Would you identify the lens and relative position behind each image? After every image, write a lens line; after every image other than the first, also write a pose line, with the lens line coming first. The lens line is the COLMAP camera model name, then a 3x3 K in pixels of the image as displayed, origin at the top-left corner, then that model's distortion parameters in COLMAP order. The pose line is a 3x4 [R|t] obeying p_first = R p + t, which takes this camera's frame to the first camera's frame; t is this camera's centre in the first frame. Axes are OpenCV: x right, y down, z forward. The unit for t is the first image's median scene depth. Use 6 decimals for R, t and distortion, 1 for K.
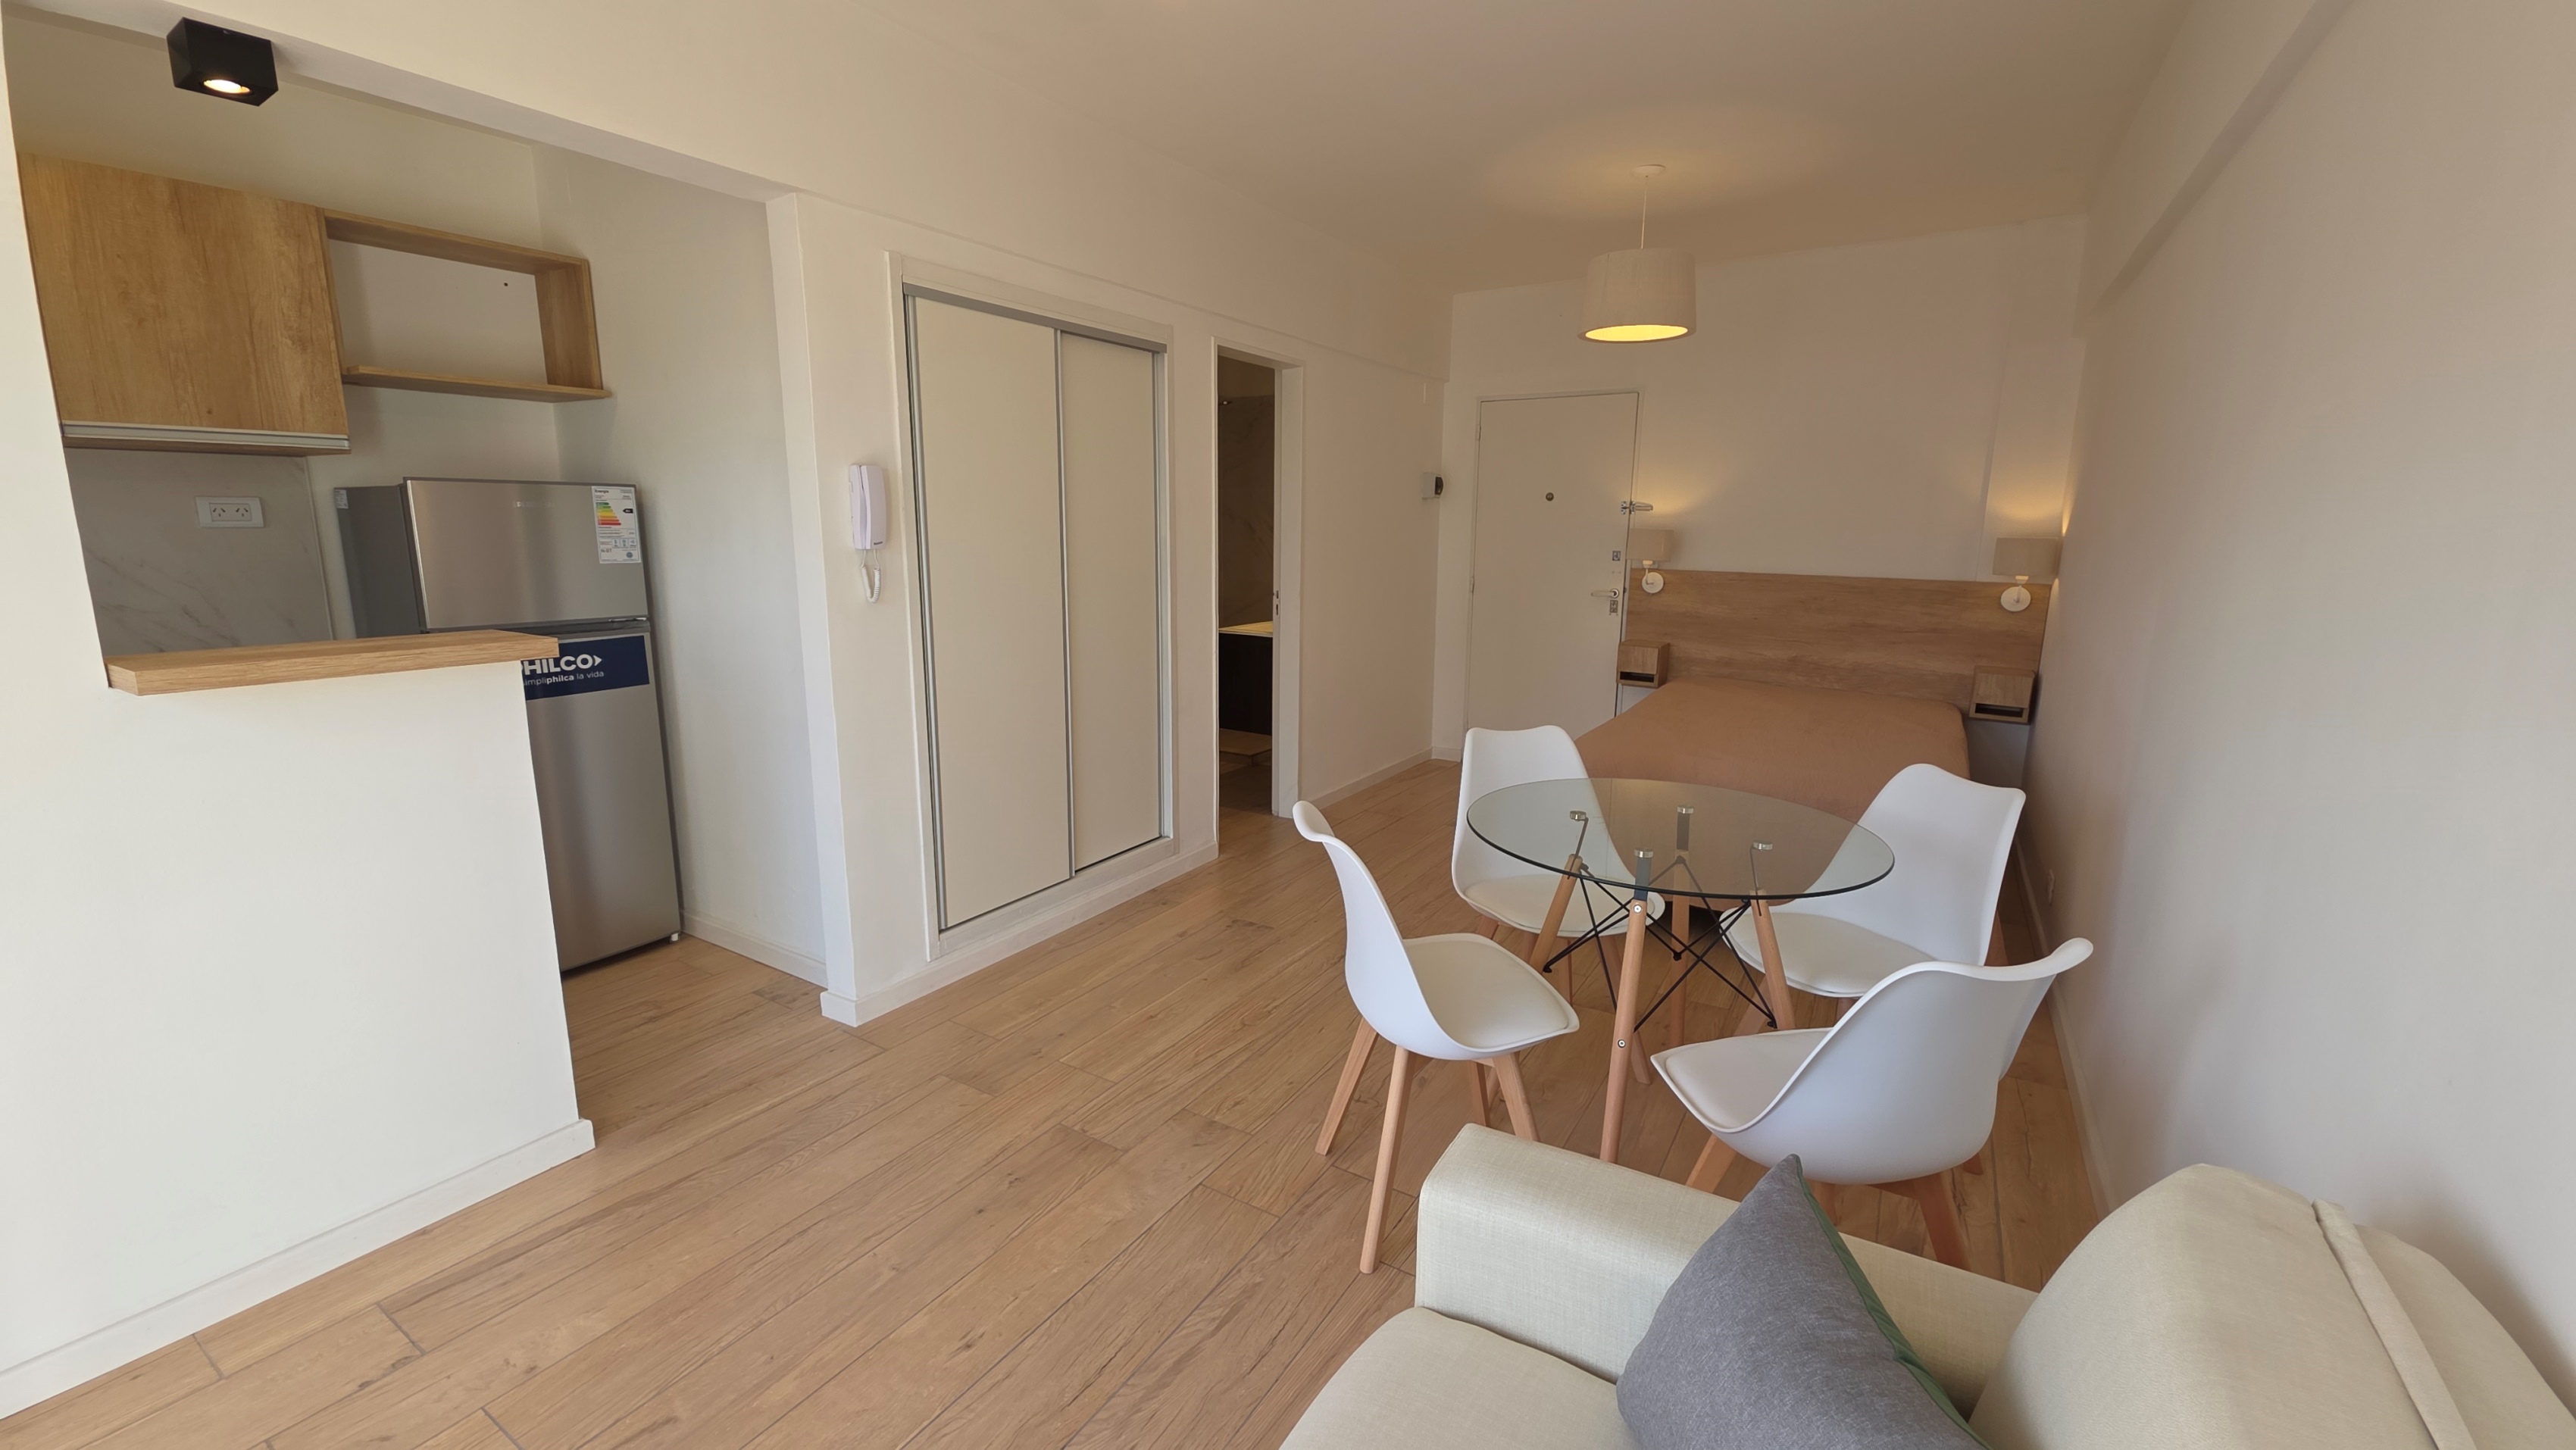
lens RADIAL K [[1021.3, 0, 1289.1], [0, 1021.3, 712.5], [0, 0, 1]] dist [0.008551, -0.005213]
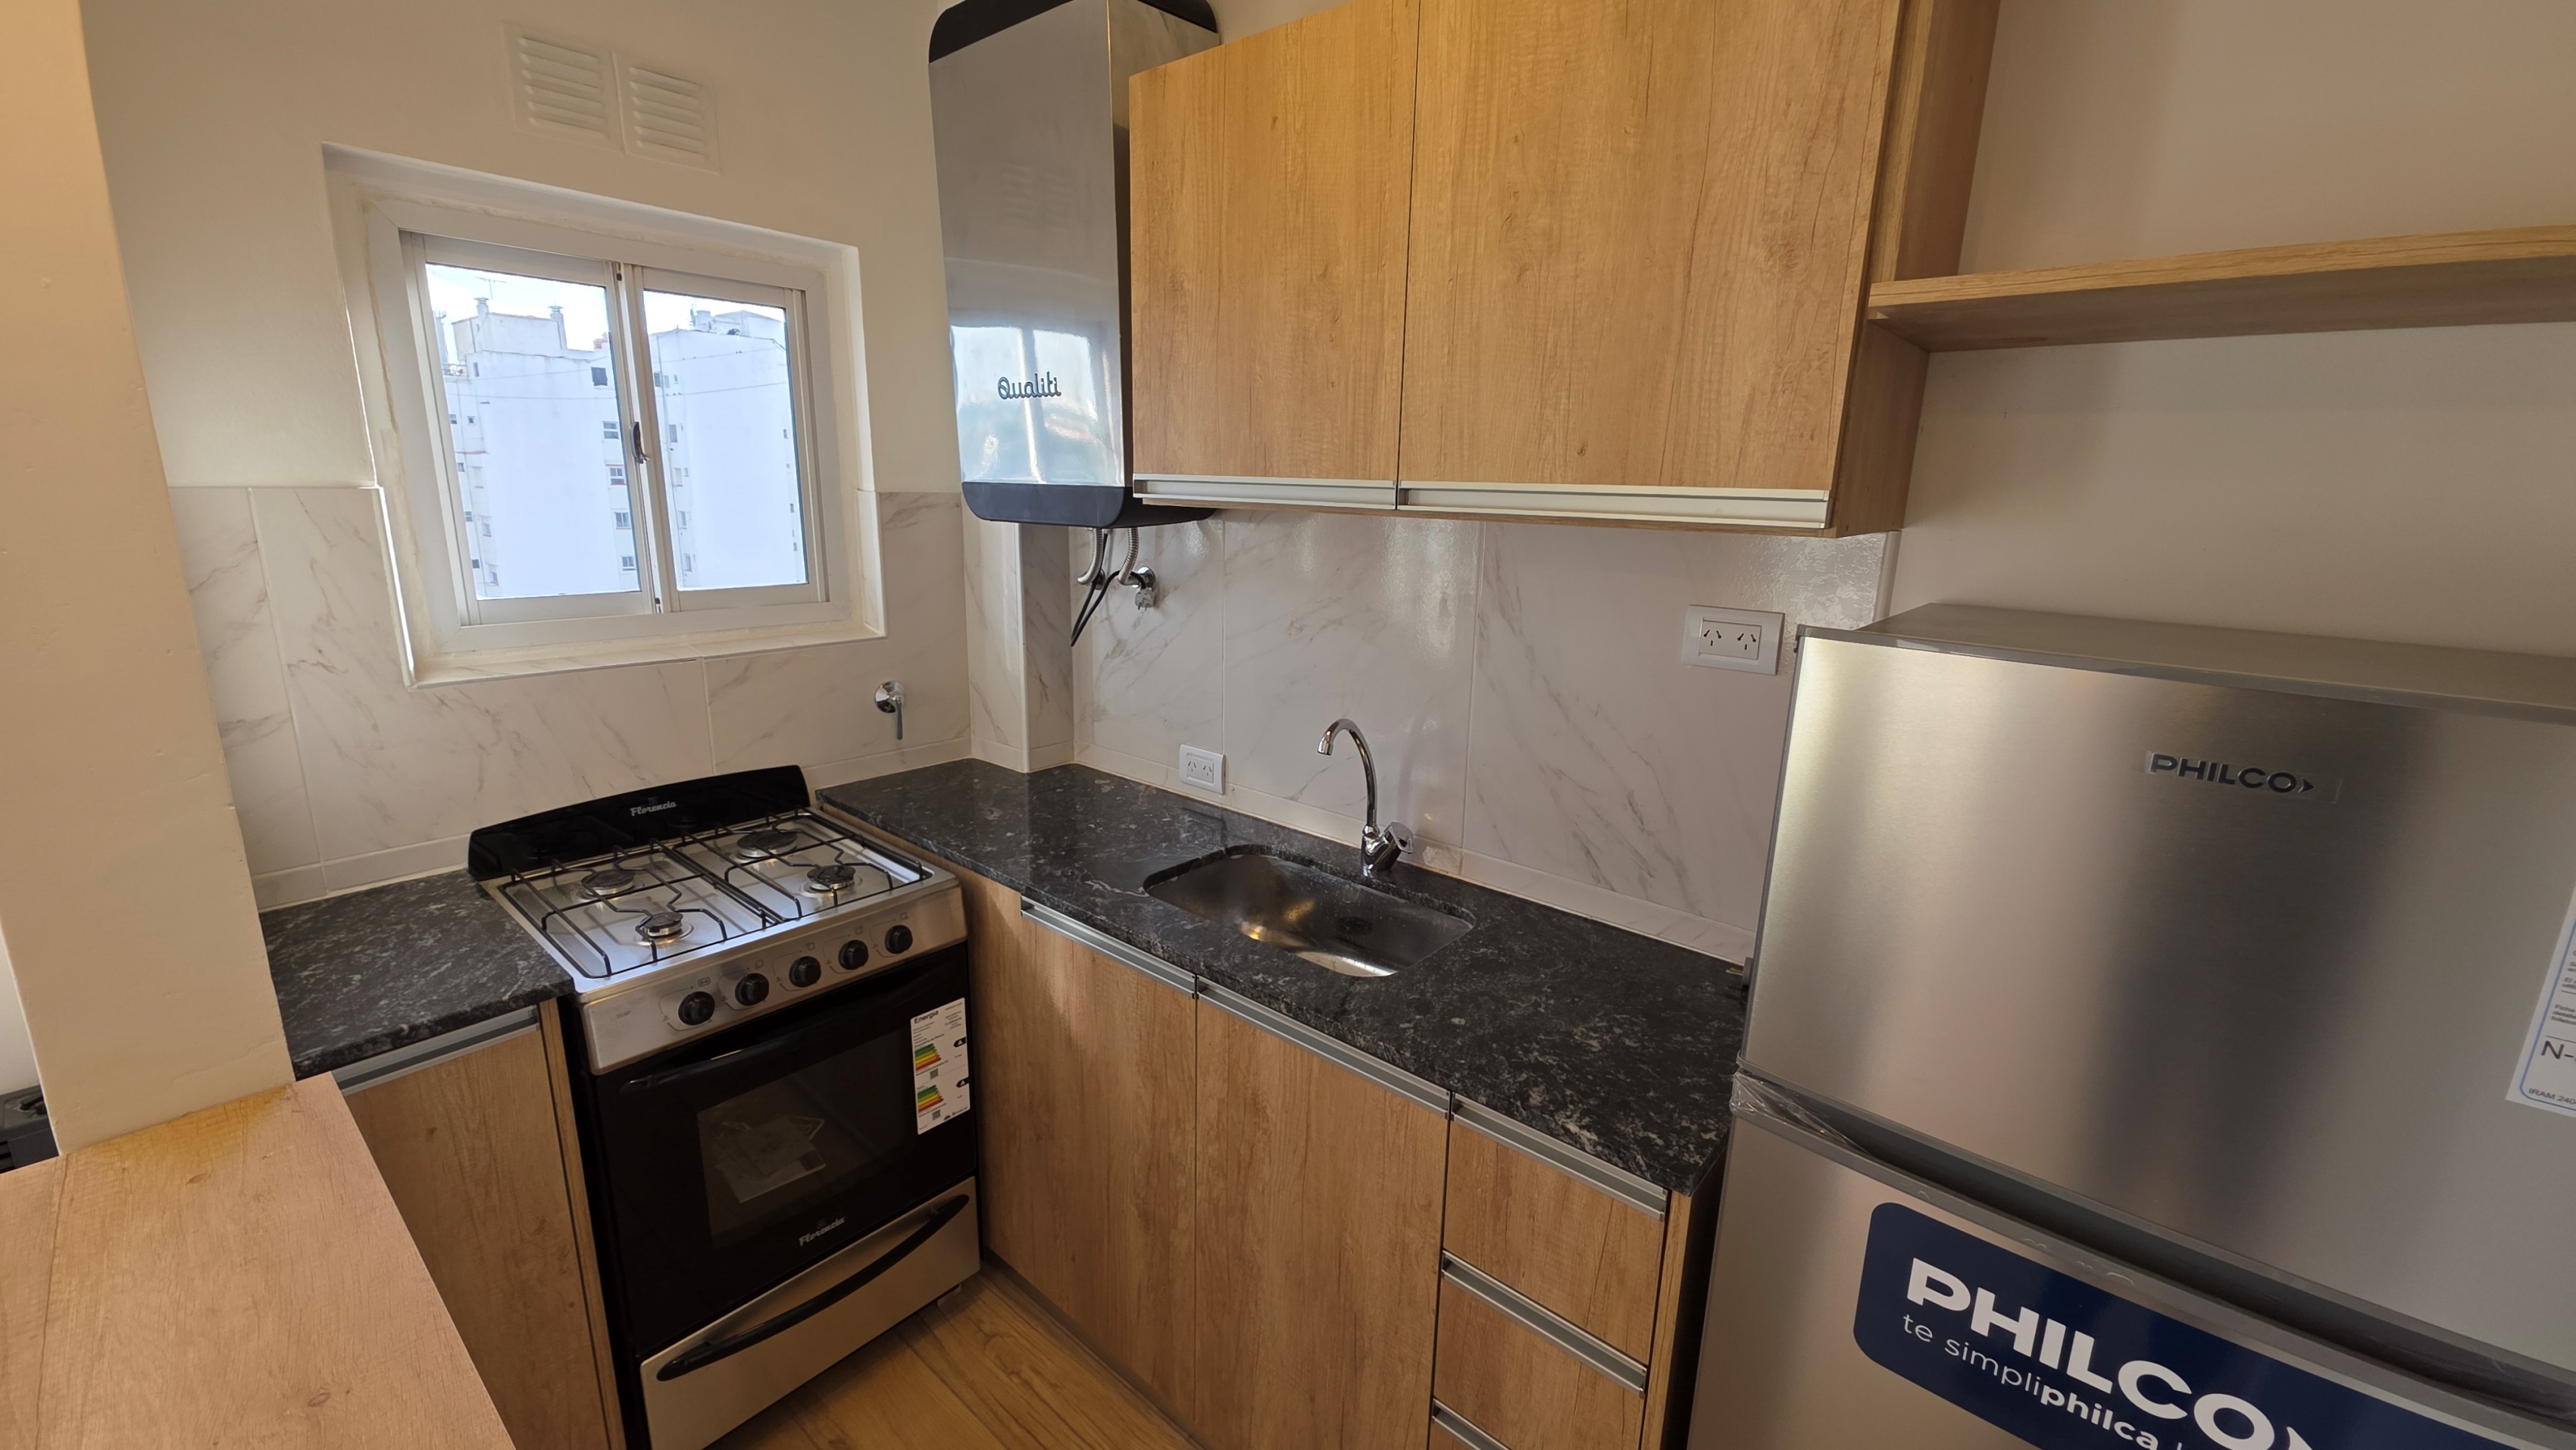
lens RADIAL K [[1021.3, 0, 1292.5], [0, 1021.3, 712.4], [0, 0, 1]] dist [0.008551, -0.005213]
pose [[-0.147226, 0.209810, -0.966594, -0.463591], [-0.206362, 0.949222, 0.237471, -0.216805], [0.967336, 0.234431, -0.096453, 0.776676]]
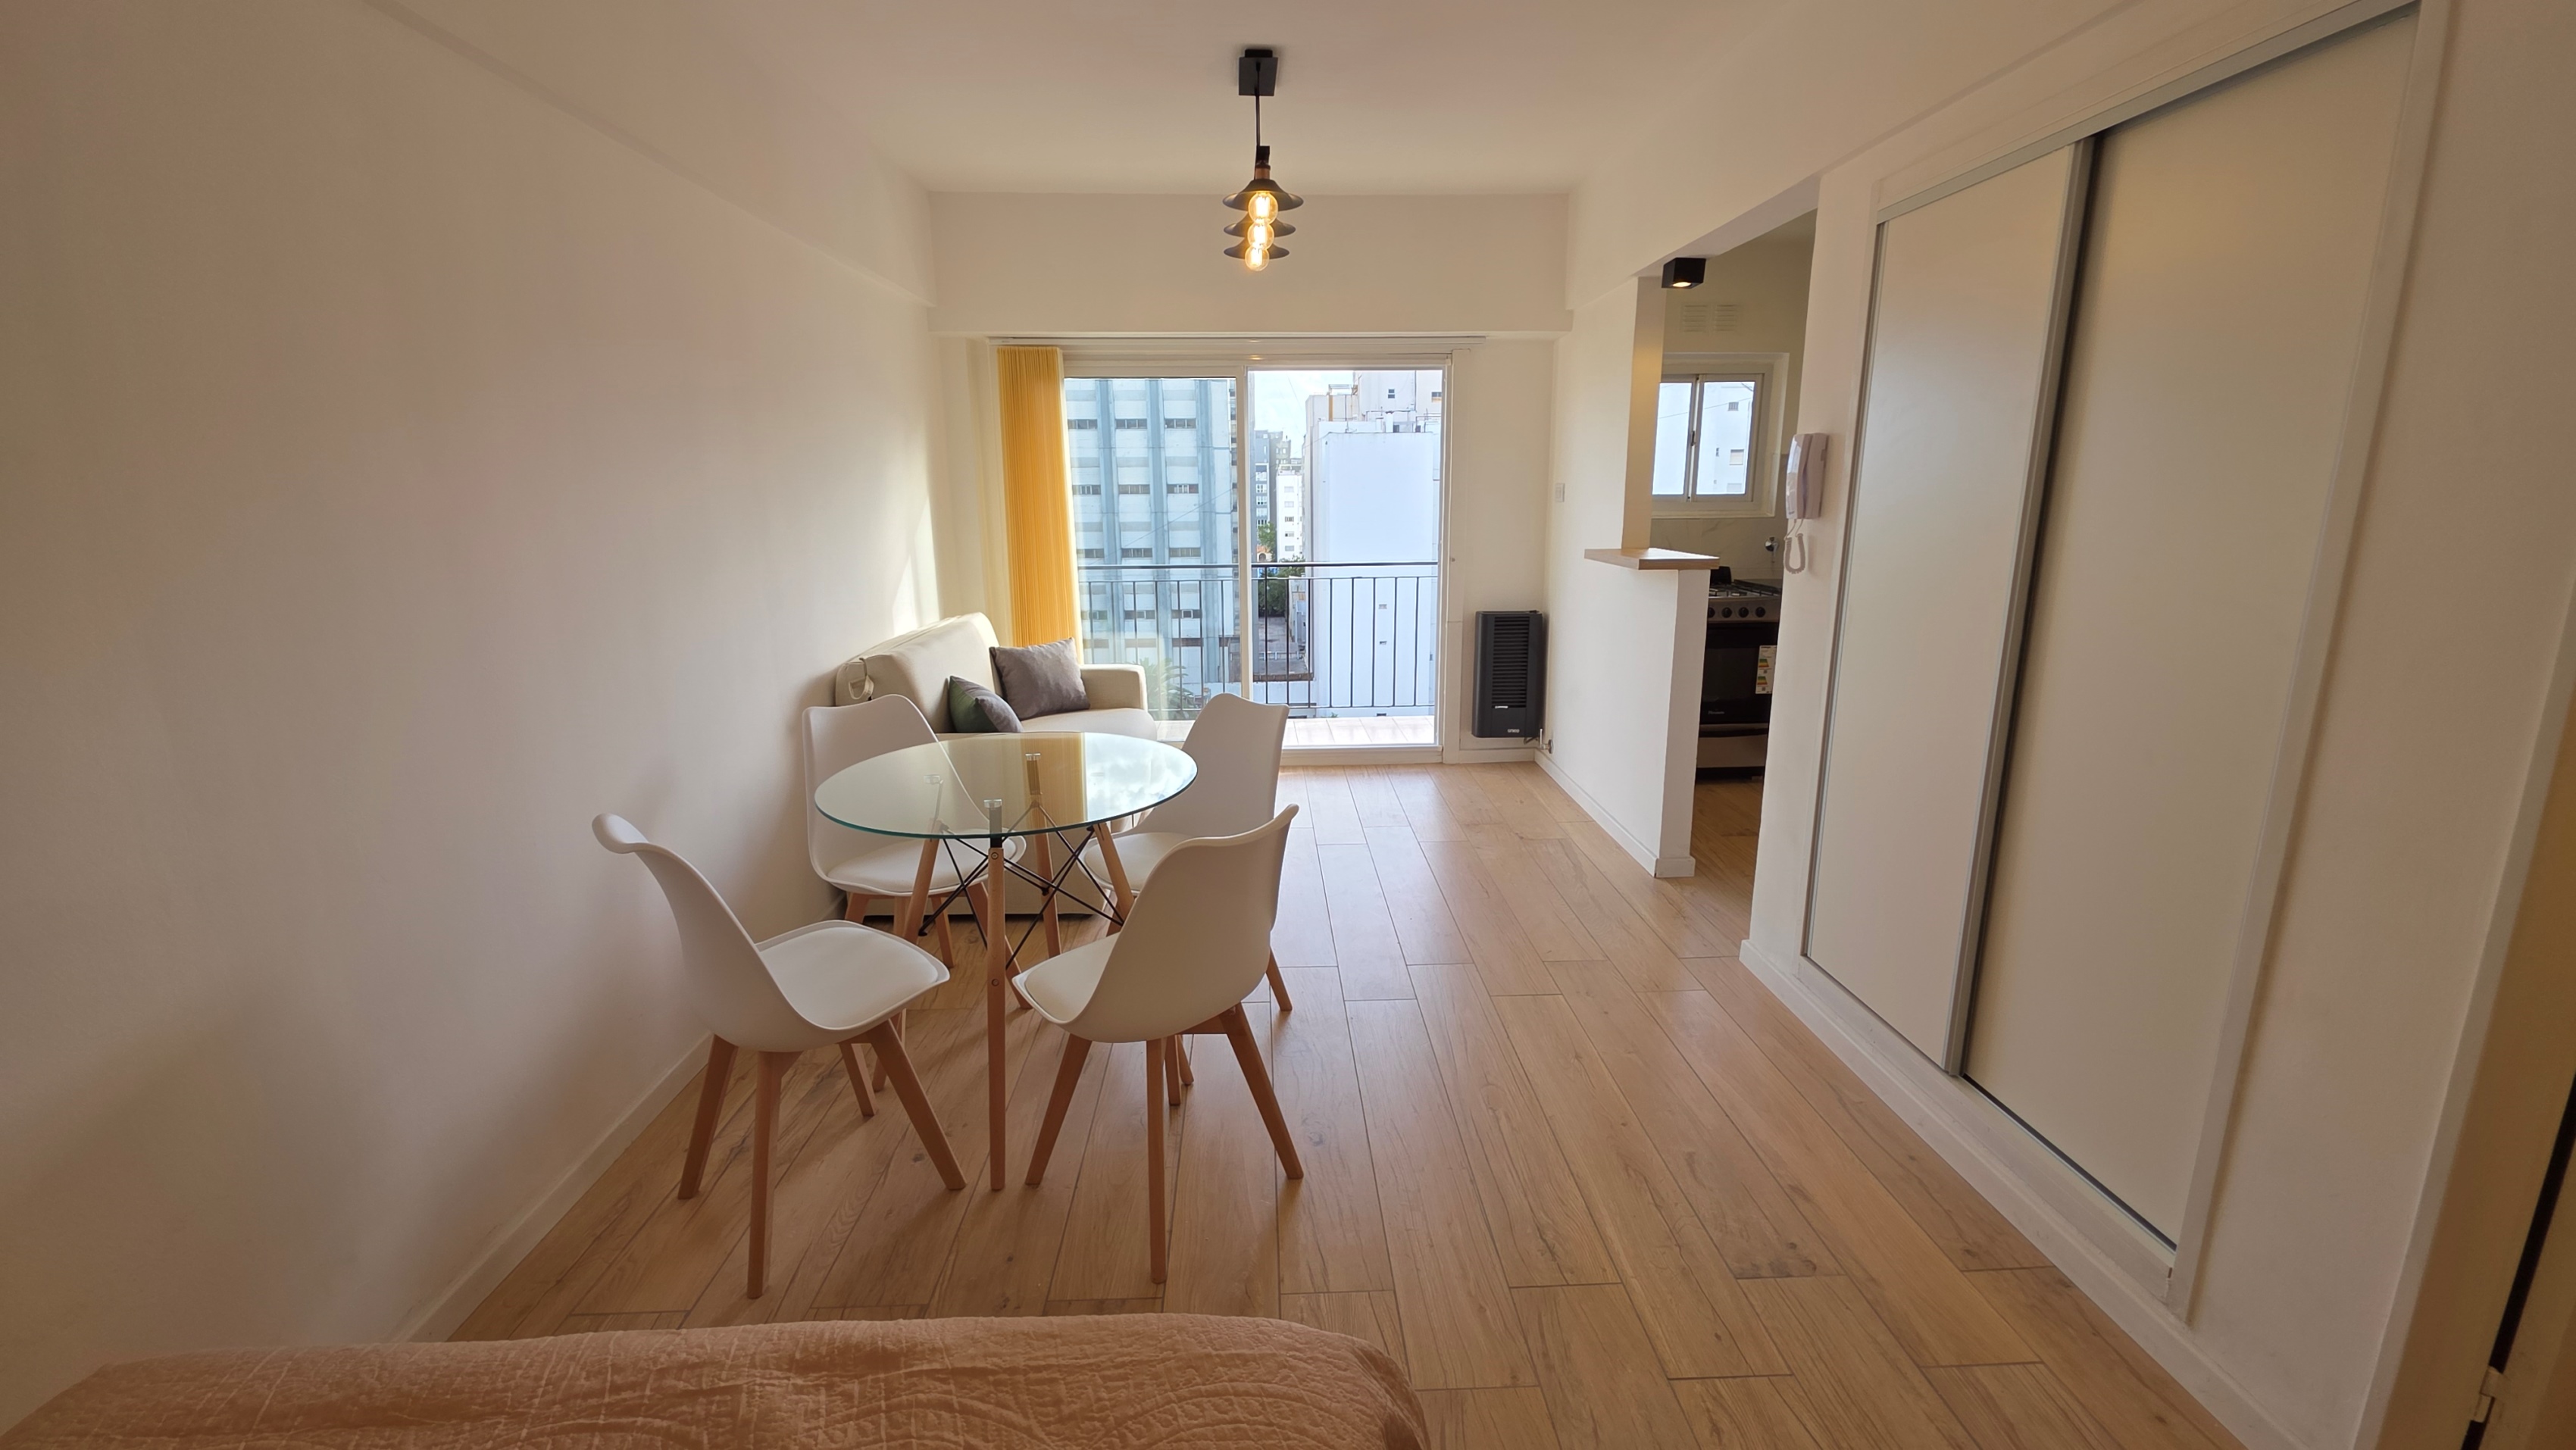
lens RADIAL K [[1021.3, 0, 1292.3], [0, 1021.3, 710.3], [0, 0, 1]] dist [0.008551, -0.005213]
pose [[-0.828905, 0.117501, -0.546910, 0.496906], [-0.101989, 0.929559, 0.354287, -0.256628], [0.550014, 0.349449, -0.758532, 1.375633]]
